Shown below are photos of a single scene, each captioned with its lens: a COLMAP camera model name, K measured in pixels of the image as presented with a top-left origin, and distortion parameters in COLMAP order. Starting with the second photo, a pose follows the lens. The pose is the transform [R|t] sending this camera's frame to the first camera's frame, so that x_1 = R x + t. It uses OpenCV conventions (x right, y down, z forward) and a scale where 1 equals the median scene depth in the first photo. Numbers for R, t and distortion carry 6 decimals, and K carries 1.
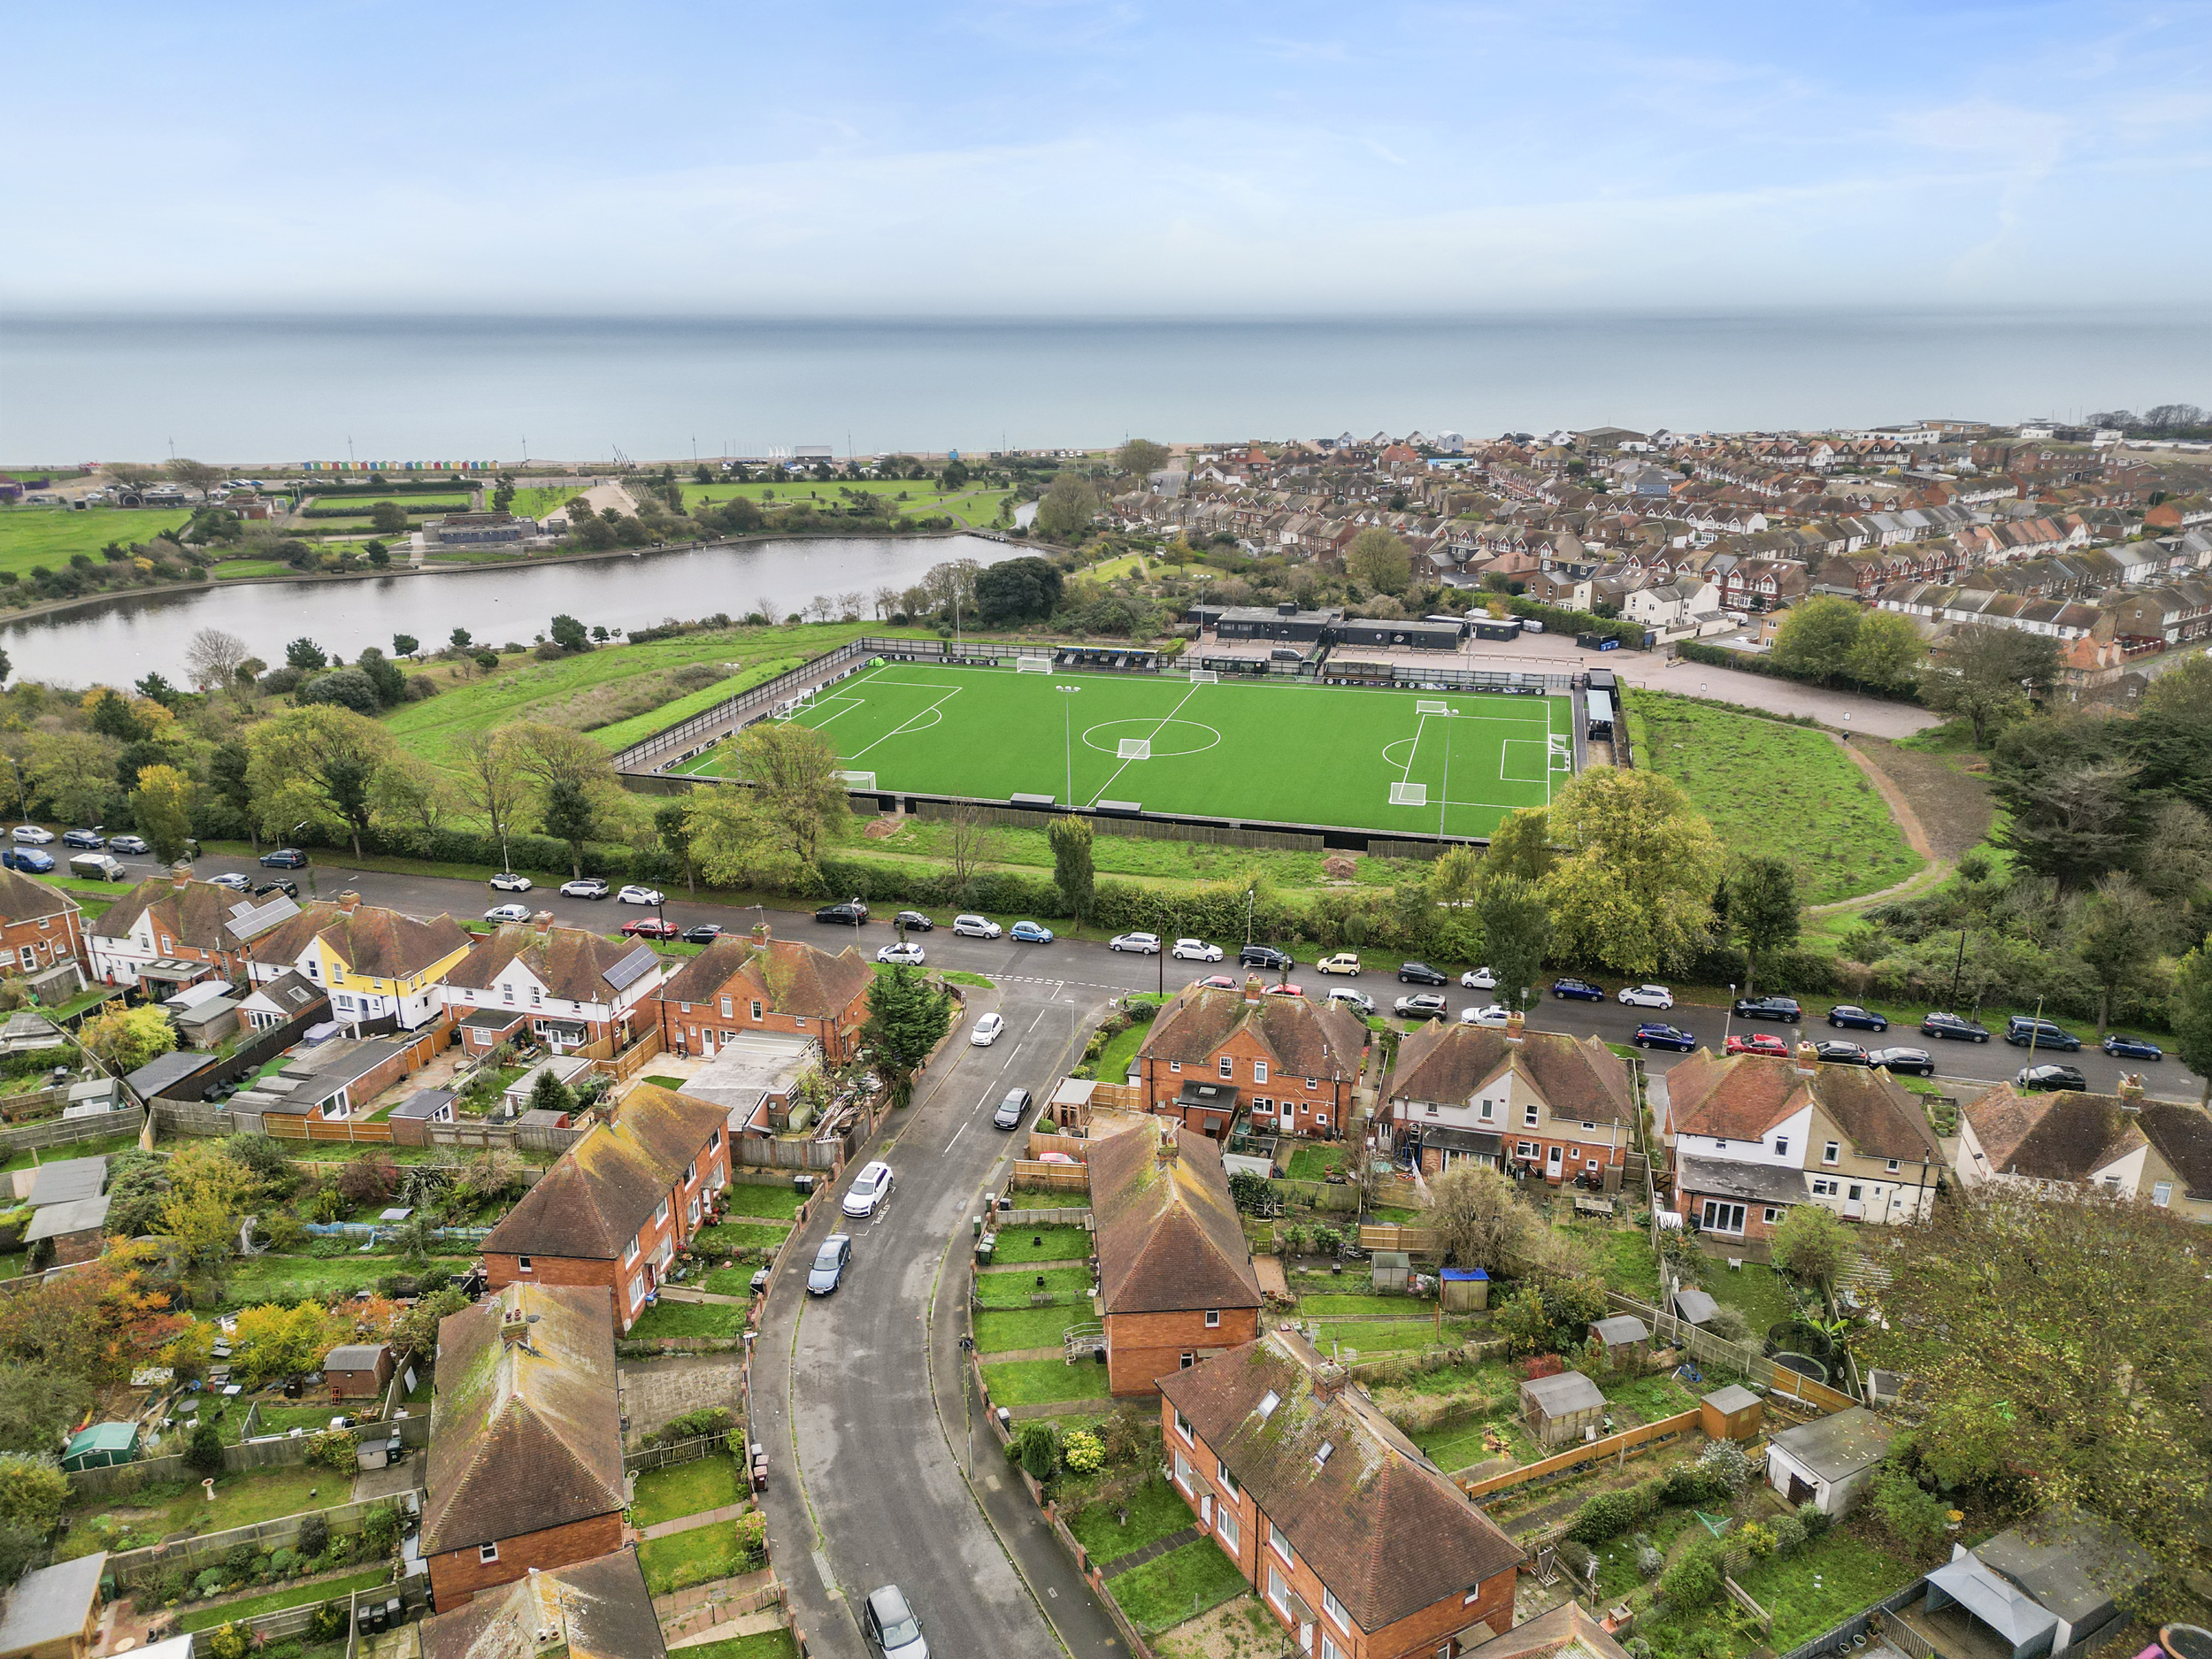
lens RADIAL K [[1510.5, 0, 1104.5], [0, 1510.5, 859.4], [0, 0, 1]] dist [0.089226, -0.088370]
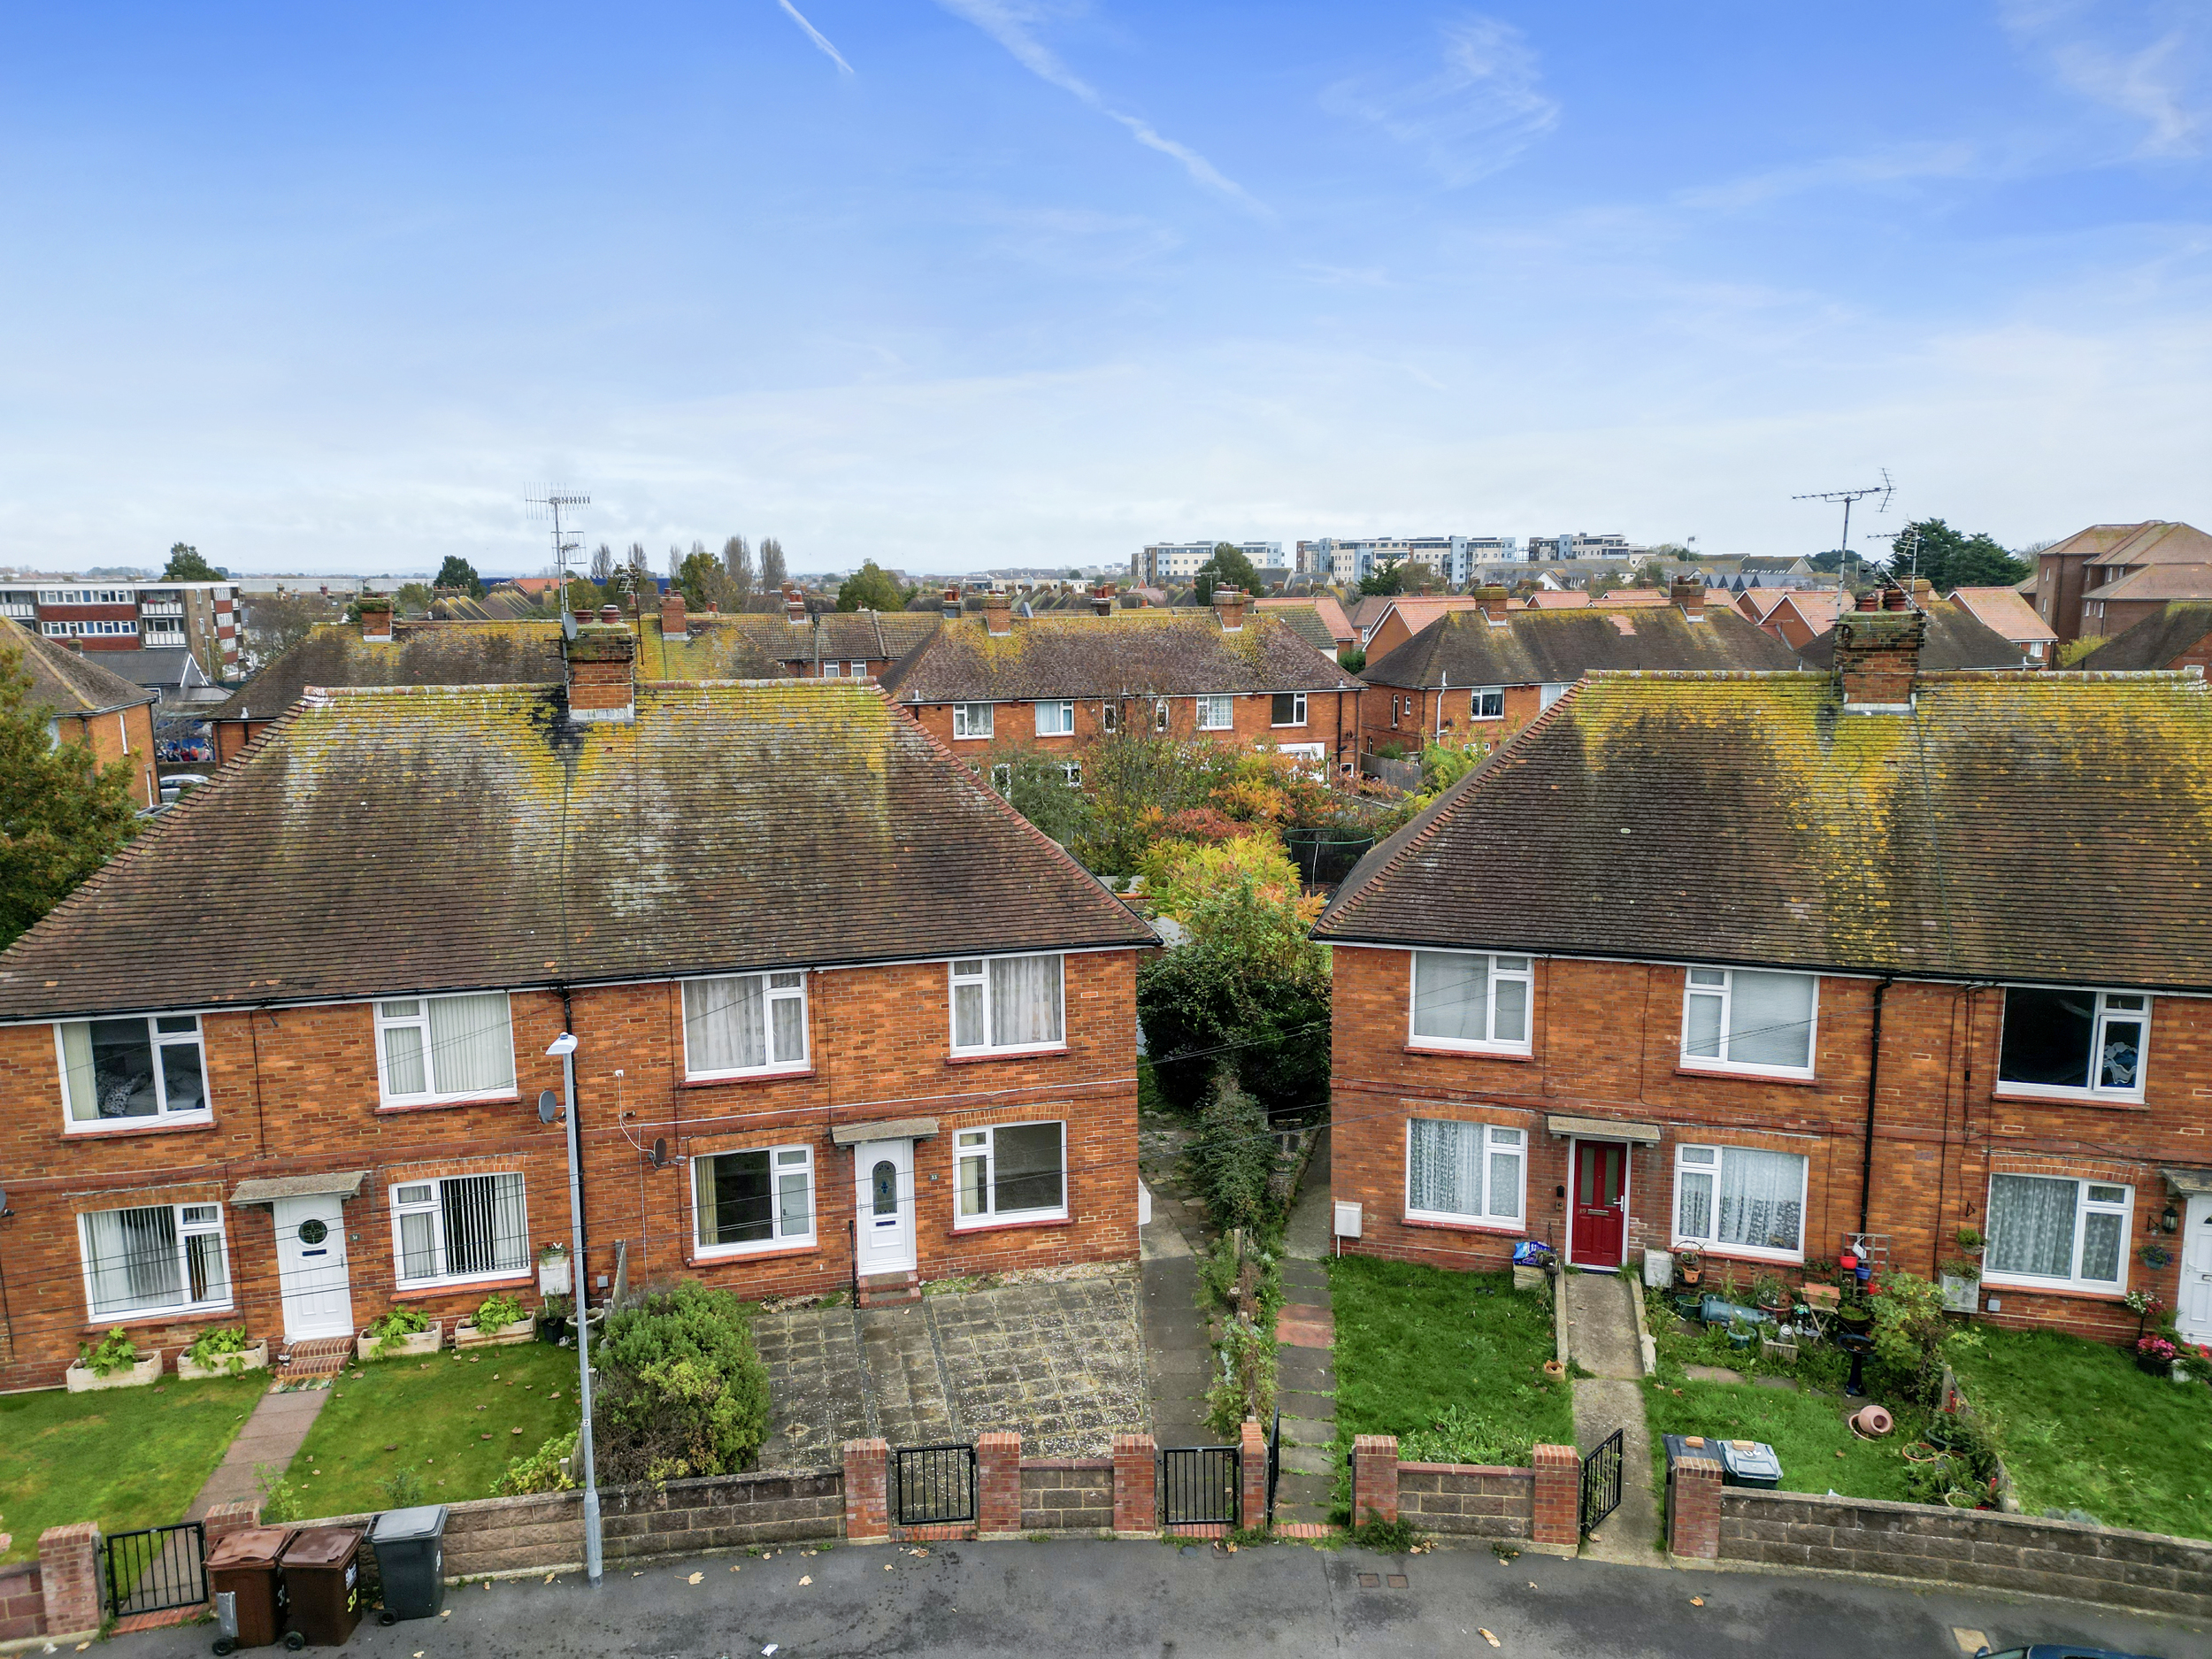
lens RADIAL K [[1545.5, 0, 1114.0], [0, 1545.5, 810.8], [0, 0, 1]] dist [0.089971, -0.087868]
pose [[-0.121193, 0.154050, -0.980602, -0.017623], [-0.328168, 0.926116, 0.186049, 0.111151], [0.936813, 0.344350, -0.061685, 0.547985]]
